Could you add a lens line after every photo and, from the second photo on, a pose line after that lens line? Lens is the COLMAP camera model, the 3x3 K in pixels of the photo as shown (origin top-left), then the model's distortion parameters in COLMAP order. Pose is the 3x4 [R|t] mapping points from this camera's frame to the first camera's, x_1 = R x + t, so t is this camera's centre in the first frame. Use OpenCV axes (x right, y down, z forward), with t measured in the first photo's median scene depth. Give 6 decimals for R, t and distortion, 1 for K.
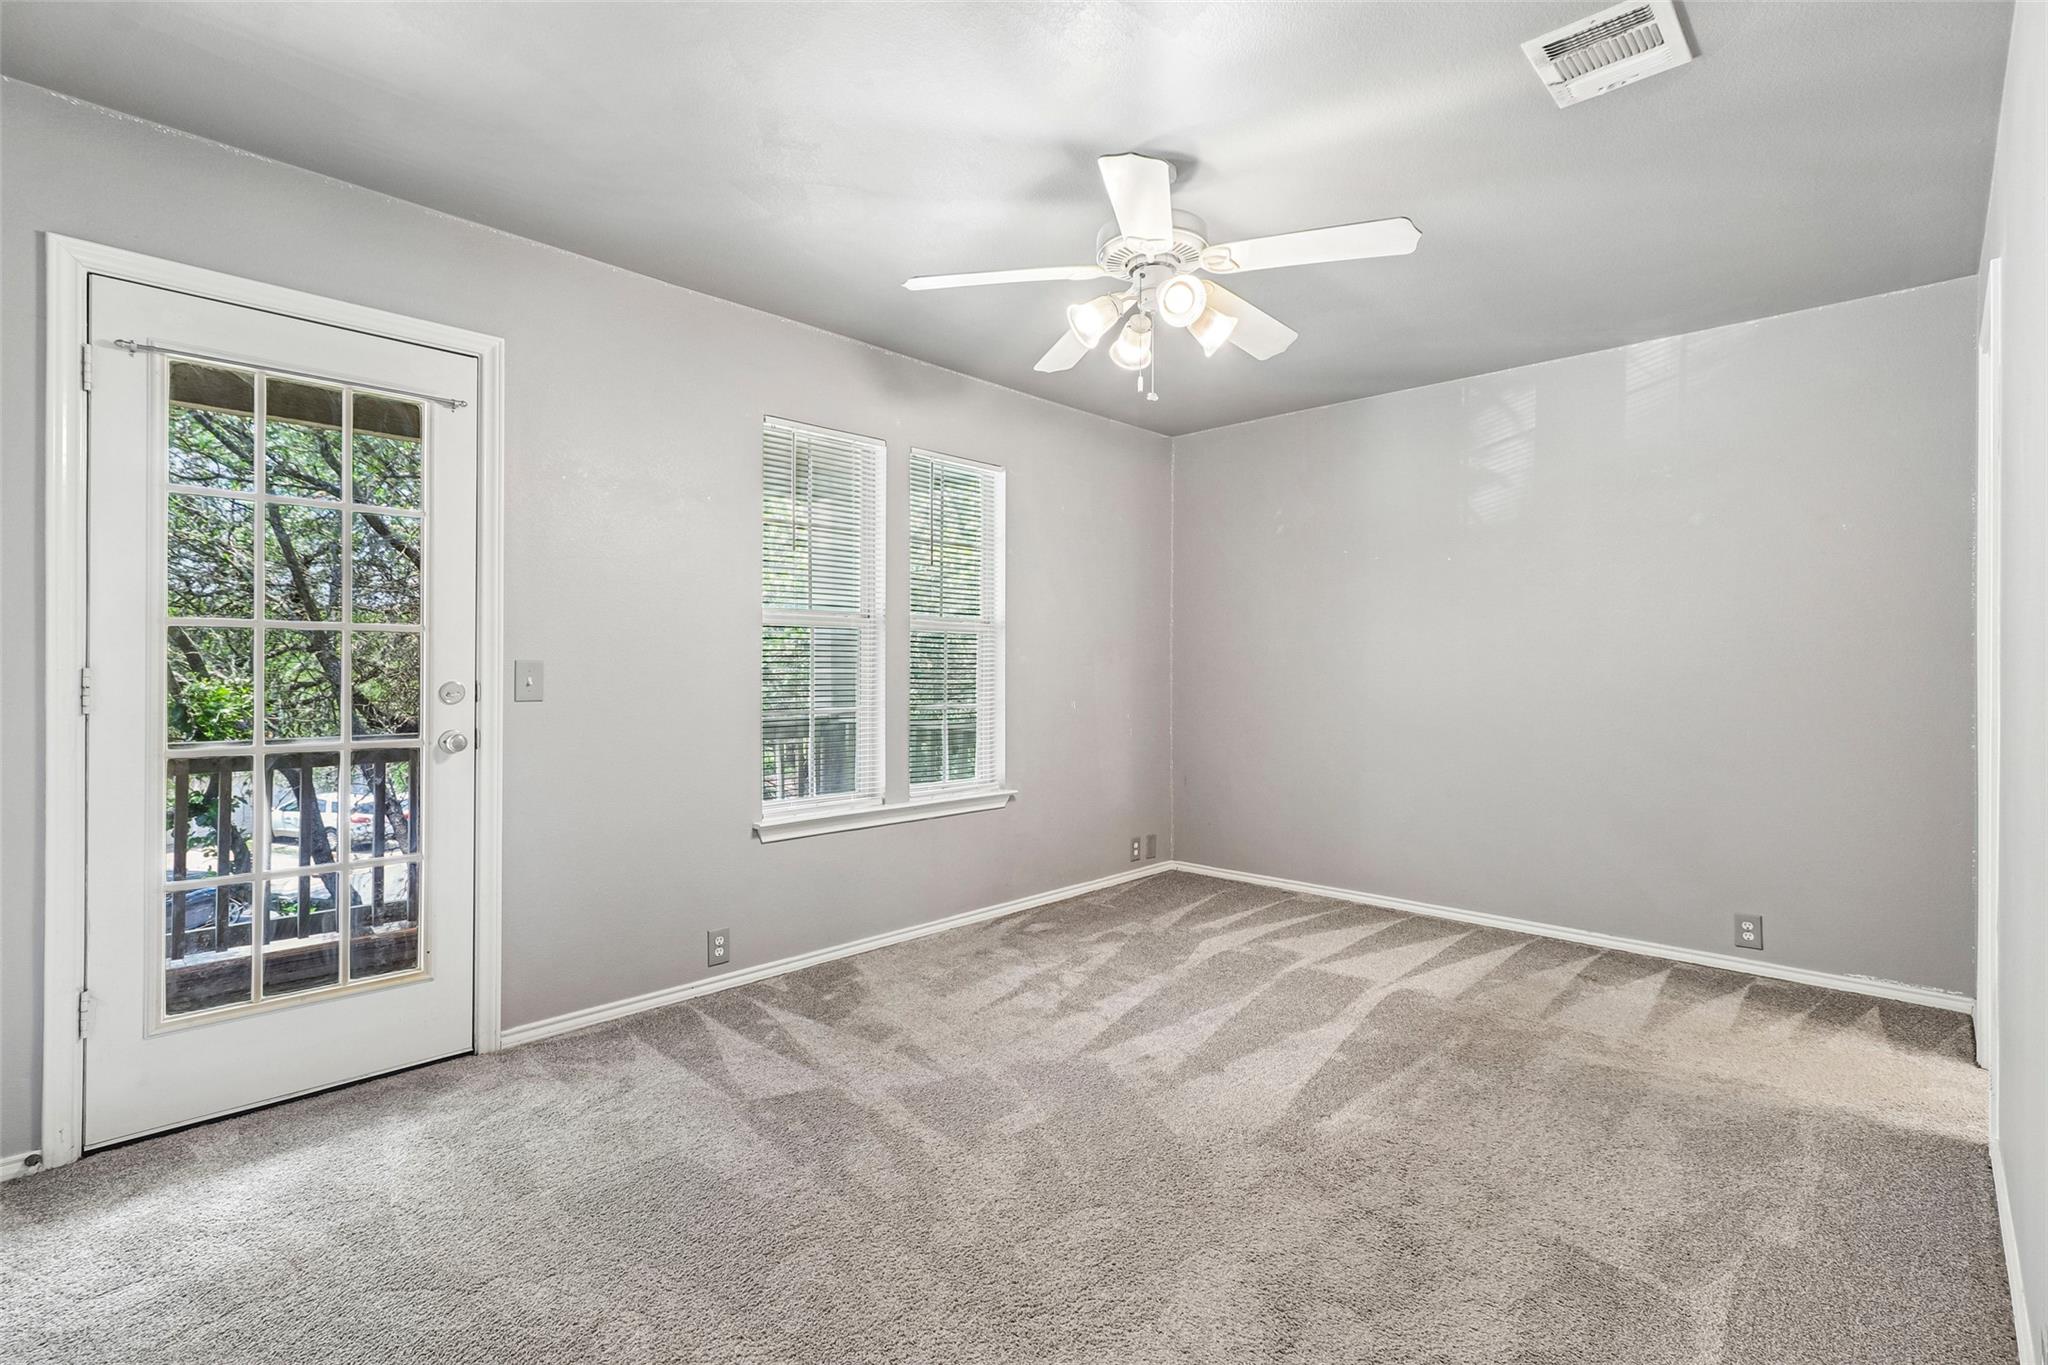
lens RADIAL K [[940.5, 0, 1021.1], [0, 940.5, 667.2], [0, 0, 1]] dist [0.004344, -0.001355]
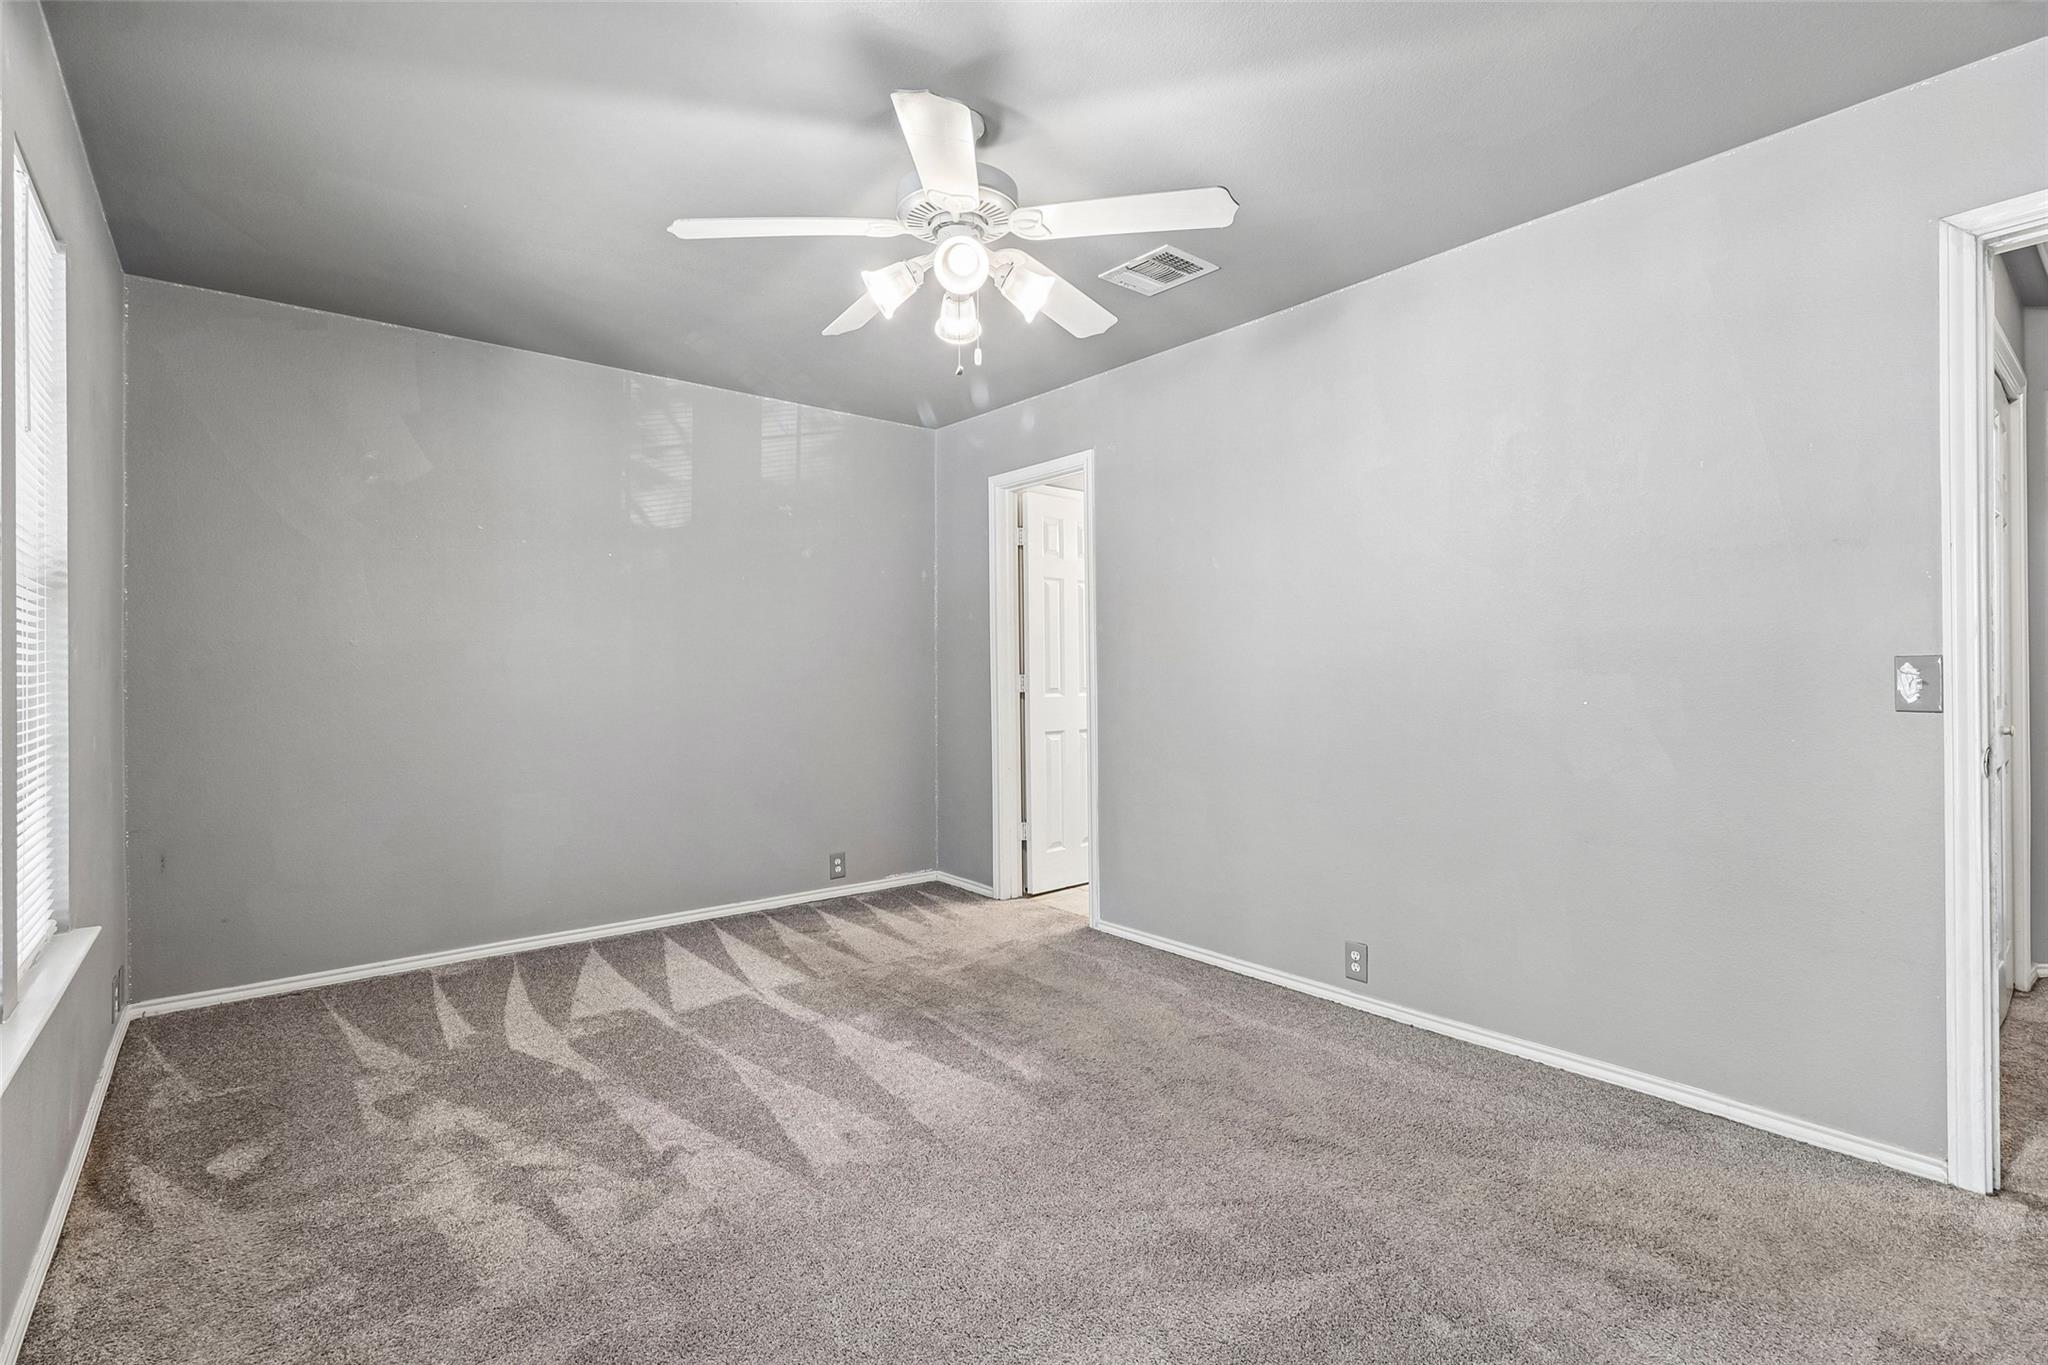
lens RADIAL K [[940.5, 0, 1021.3], [0, 940.5, 678.2], [0, 0, 1]] dist [0.004344, -0.001355]
pose [[0.122155, -0.014080, 0.992411, -0.566193], [0.002405, 0.999901, 0.013890, -0.005872], [-0.992508, 0.000690, 0.122176, 0.616625]]
